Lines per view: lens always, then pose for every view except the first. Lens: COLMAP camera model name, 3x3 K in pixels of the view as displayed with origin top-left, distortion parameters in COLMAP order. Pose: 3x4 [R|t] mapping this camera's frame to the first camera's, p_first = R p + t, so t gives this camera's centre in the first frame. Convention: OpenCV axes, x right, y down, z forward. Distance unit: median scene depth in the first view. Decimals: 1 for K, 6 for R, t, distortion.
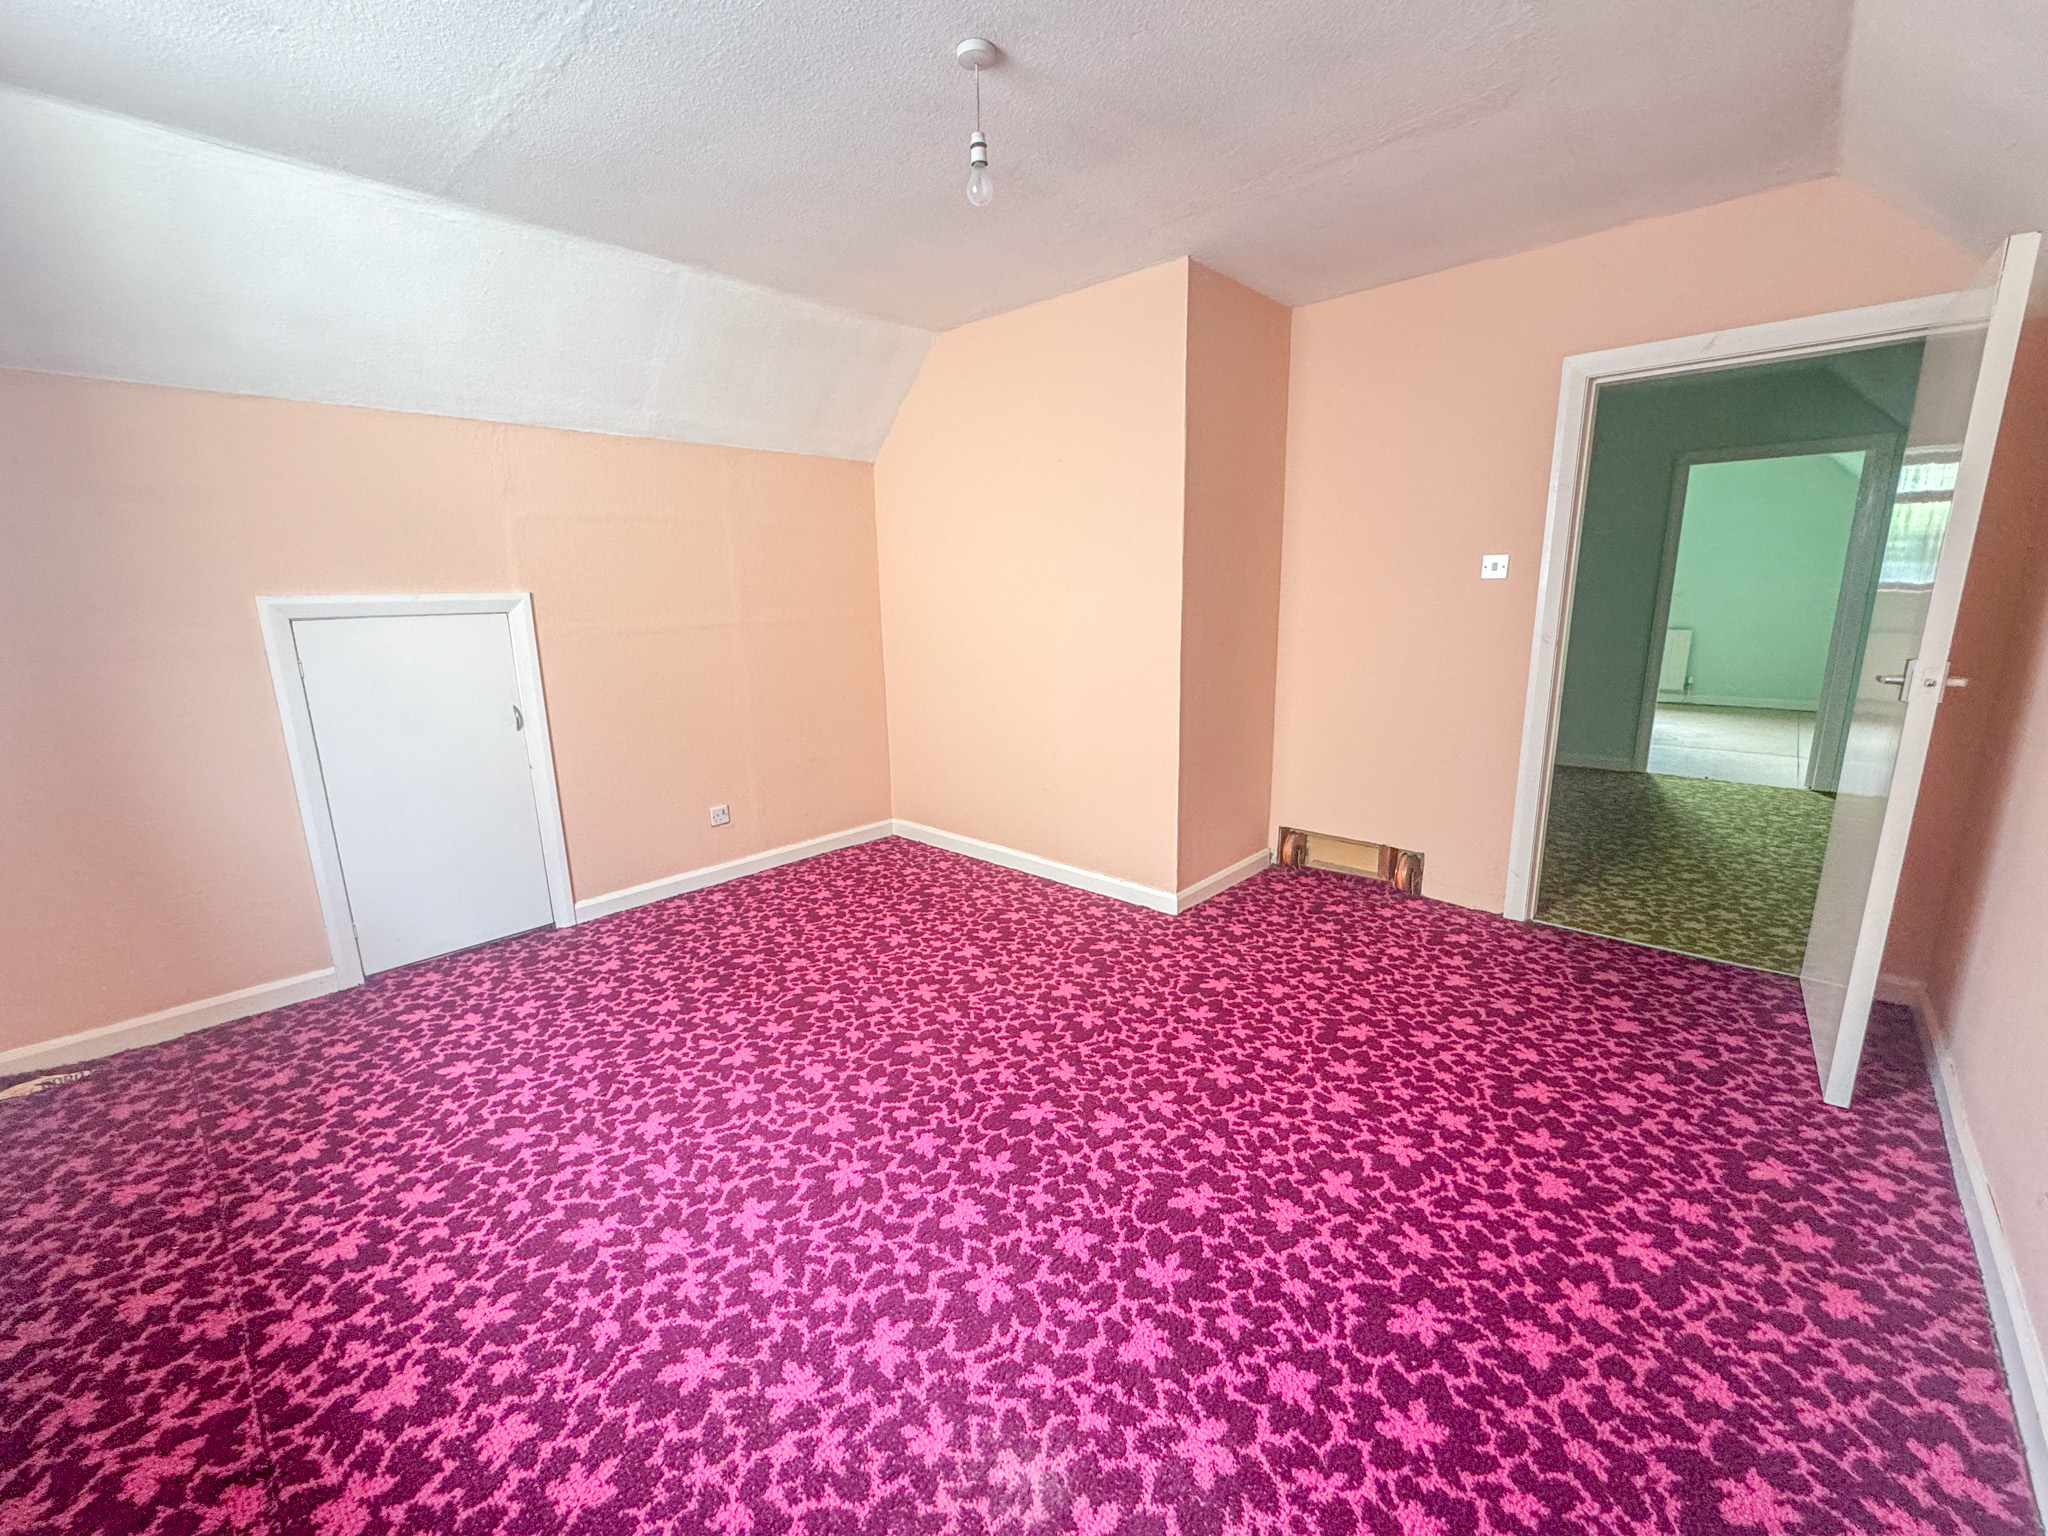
lens RADIAL K [[818.6, 0, 1031.2], [0, 818.6, 751.3], [0, 0, 1]] dist [-0.001761, -0.000304]
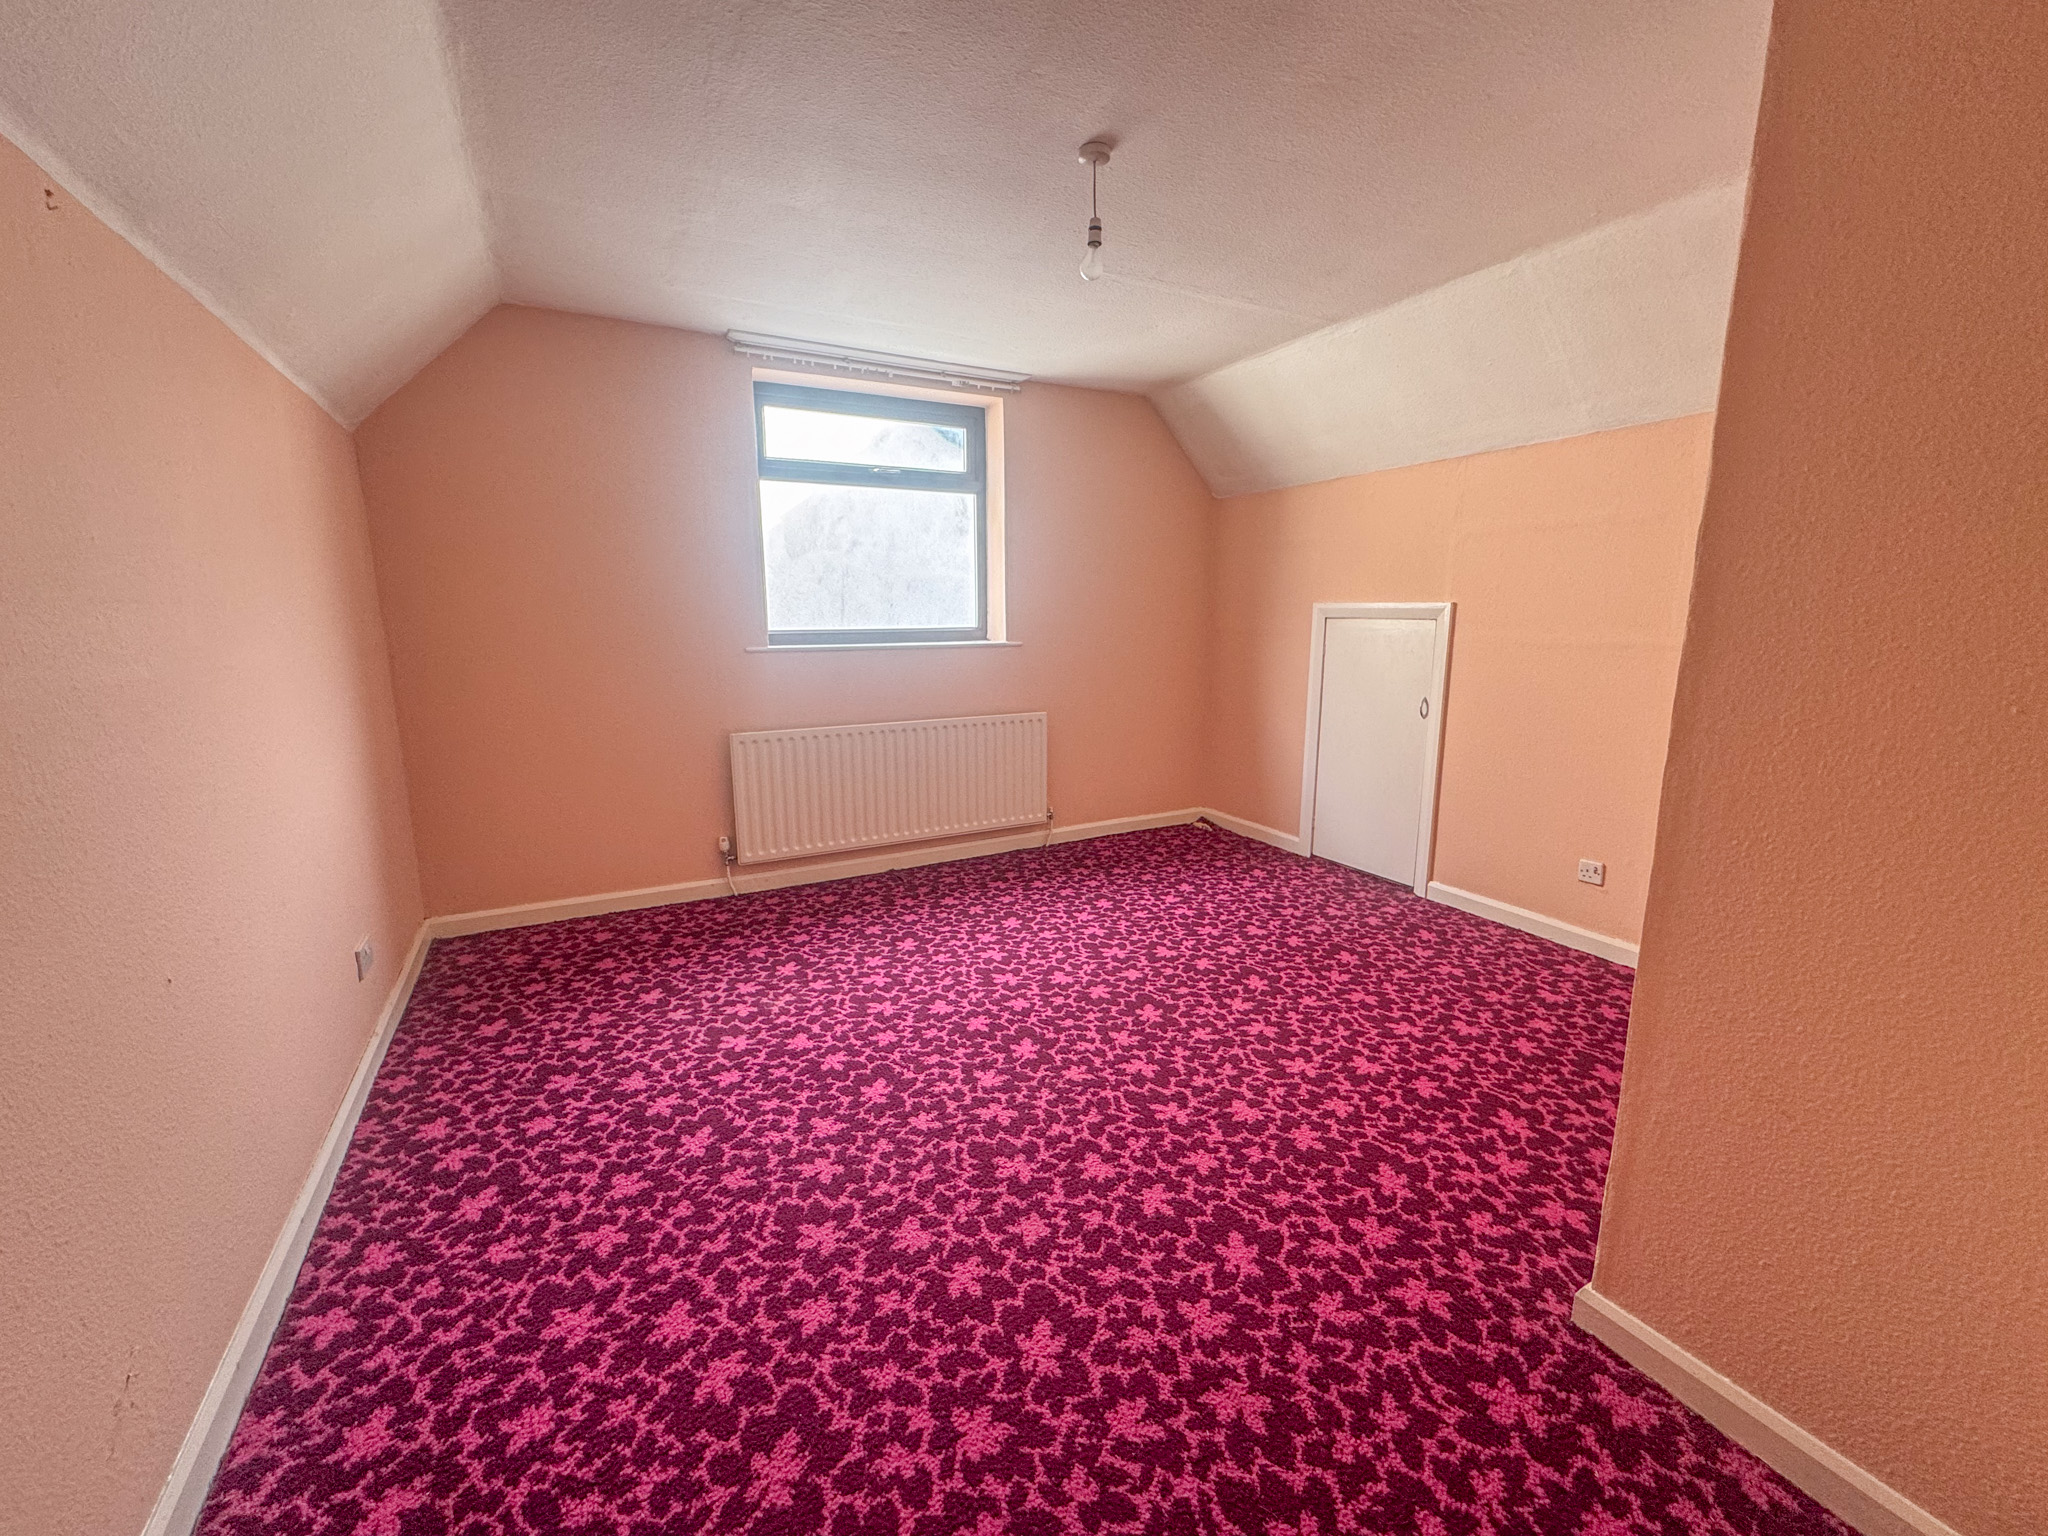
lens RADIAL K [[818.6, 0, 1004.3], [0, 818.6, 733.6], [0, 0, 1]] dist [-0.001761, -0.000304]
pose [[-0.331722, 0.162584, -0.929261, 1.048587], [-0.179220, 0.956237, 0.231281, -0.260889], [0.926197, 0.243263, -0.288067, 1.220536]]
